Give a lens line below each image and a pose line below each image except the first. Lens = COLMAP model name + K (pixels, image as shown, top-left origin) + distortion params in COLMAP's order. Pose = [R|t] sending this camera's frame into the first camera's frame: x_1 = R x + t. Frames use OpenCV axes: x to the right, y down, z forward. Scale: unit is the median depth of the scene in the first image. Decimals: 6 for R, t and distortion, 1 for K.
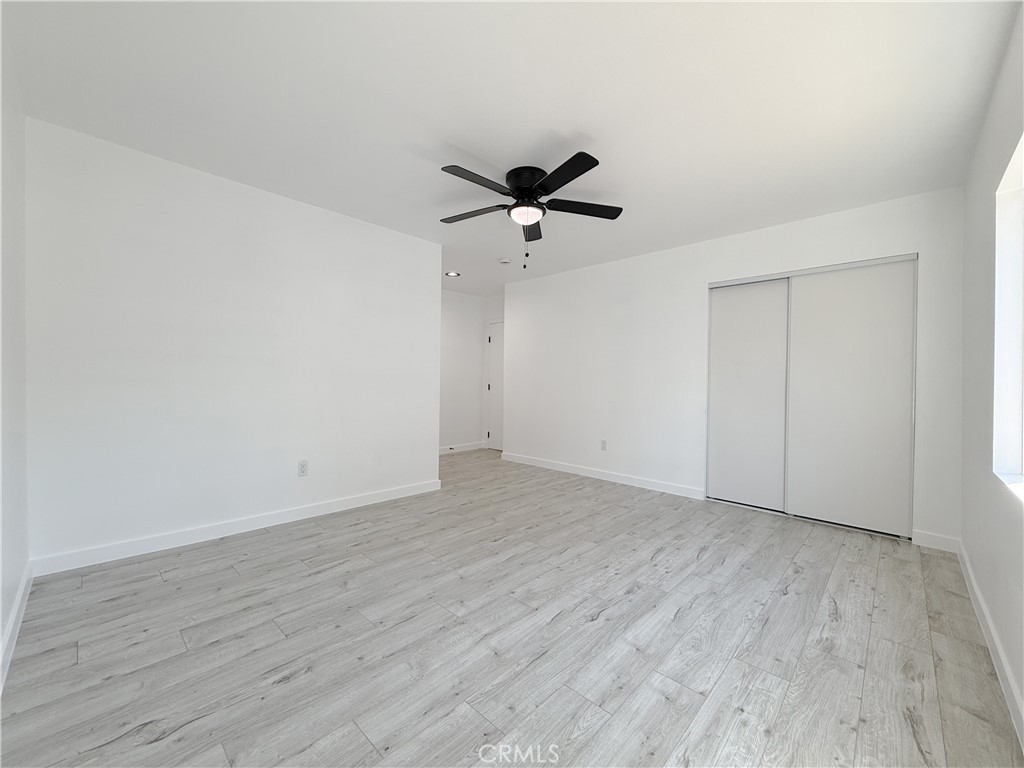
lens RADIAL K [[410.2, 0, 510.0], [0, 410.2, 388.1], [0, 0, 1]] dist [-0.000833, 0.001104]
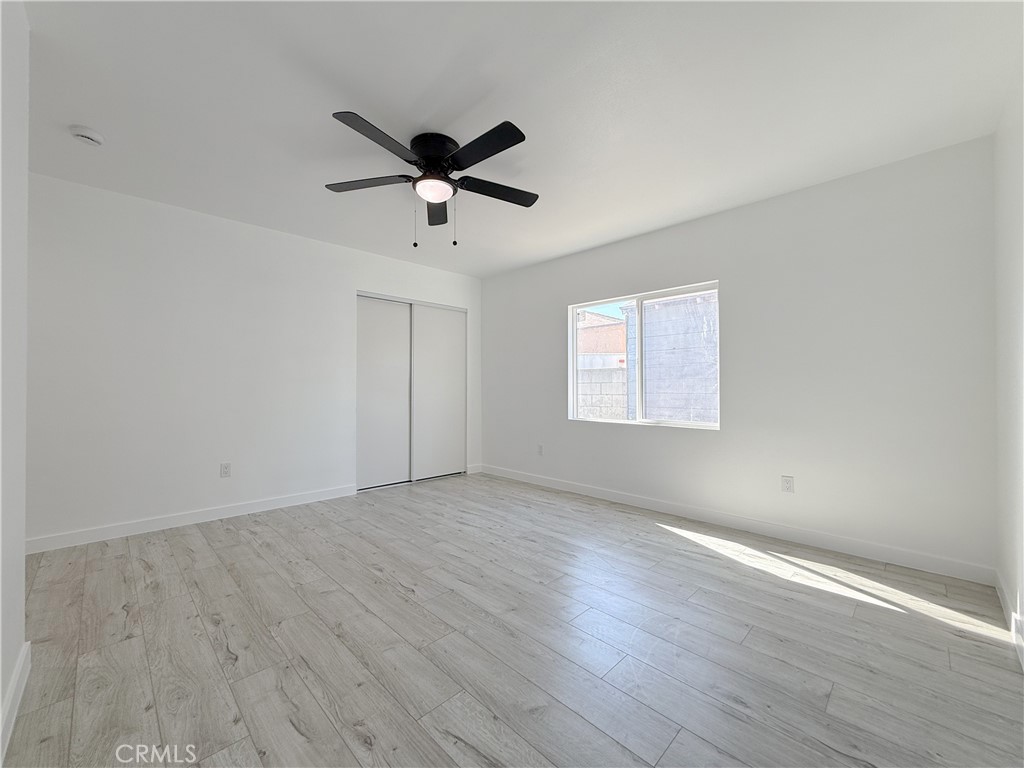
lens RADIAL K [[410.2, 0, 511.3], [0, 410.2, 383.3], [0, 0, 1]] dist [-0.000833, 0.001104]
pose [[0.023467, -0.006755, 0.999702, -0.877922], [0.013477, 0.999888, 0.006440, -0.021784], [-0.999634, 0.013322, 0.023555, 0.869381]]
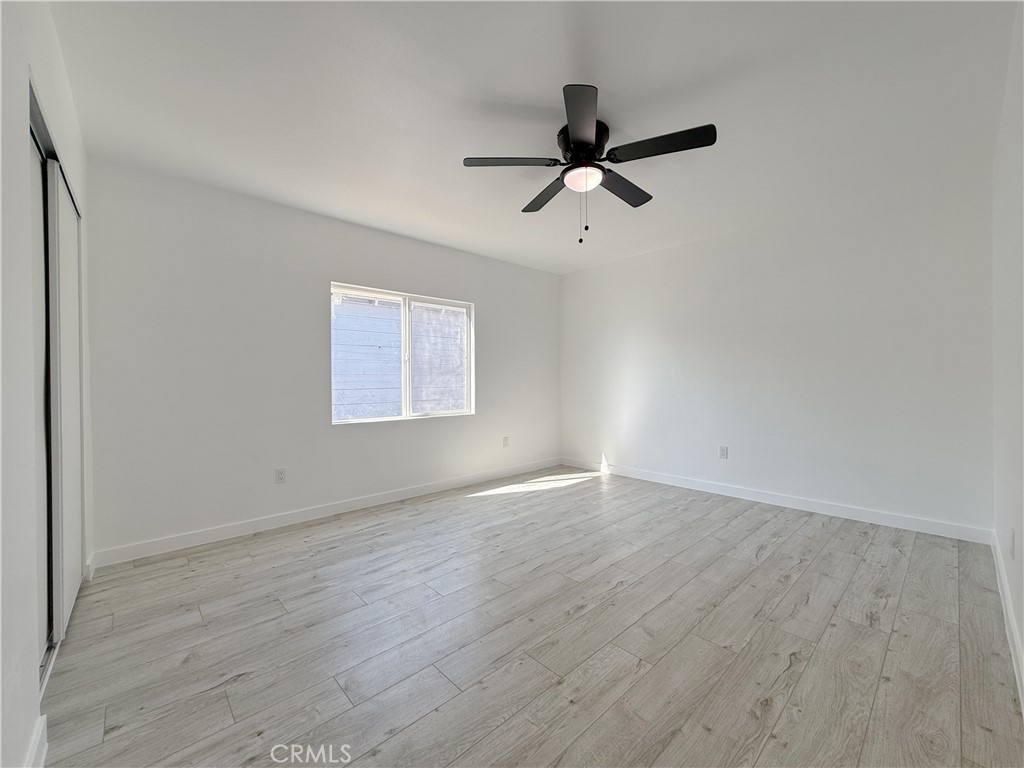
lens RADIAL K [[410.2, 0, 510.8], [0, 410.2, 388.0], [0, 0, 1]] dist [-0.000833, 0.001104]
pose [[-0.997892, -0.006729, 0.064550, 0.139542], [-0.004658, 0.999471, 0.032174, -0.024736], [-0.064733, 0.031805, -0.997396, 1.960358]]
